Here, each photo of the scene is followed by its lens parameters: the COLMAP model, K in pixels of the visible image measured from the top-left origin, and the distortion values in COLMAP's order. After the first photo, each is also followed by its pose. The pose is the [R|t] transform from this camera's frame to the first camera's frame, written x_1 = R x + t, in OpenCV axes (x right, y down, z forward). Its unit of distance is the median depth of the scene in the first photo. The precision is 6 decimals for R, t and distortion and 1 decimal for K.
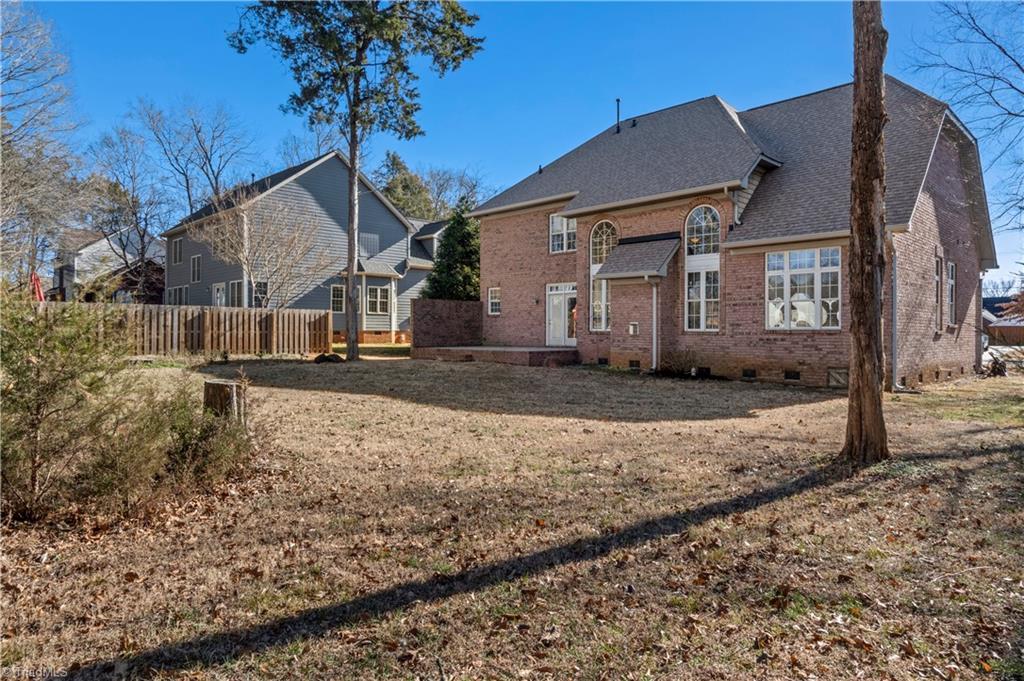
lens RADIAL K [[633.1, 0, 512.3], [0, 633.1, 336.4], [0, 0, 1]] dist [-0.003183, -0.000396]
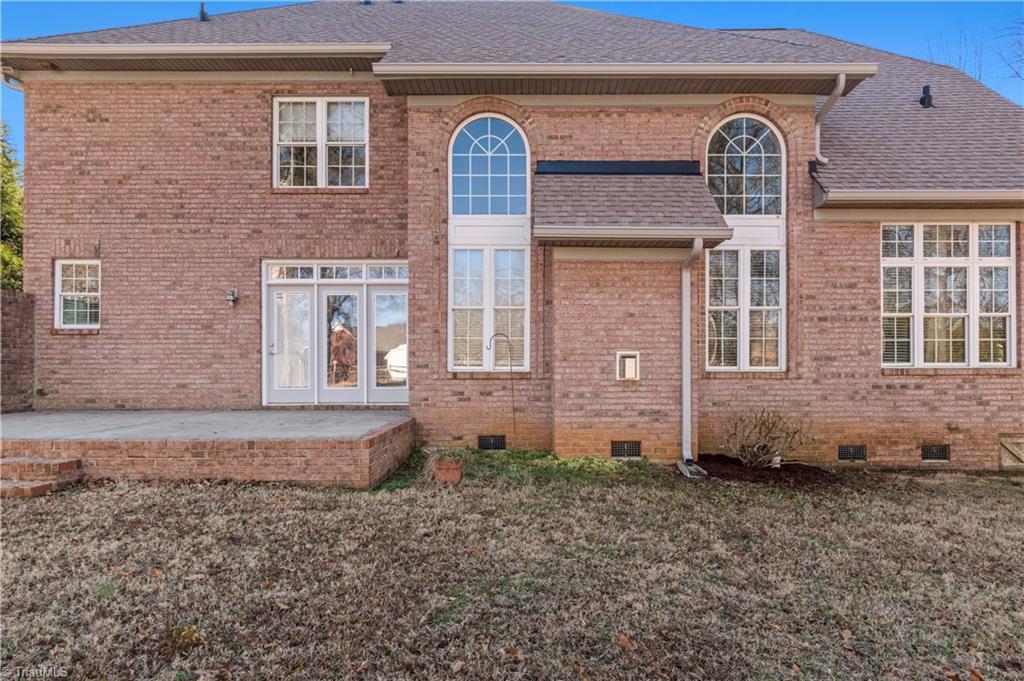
lens RADIAL K [[562.6, 0, 516.1], [0, 562.6, 366.0], [0, 0, 1]] dist [-0.002567, 0.000956]
pose [[0.686443, -0.003845, 0.727173, -0.139495], [0.008485, 0.999960, -0.002722, -0.012576], [-0.727134, 0.008038, 0.686449, 0.837117]]
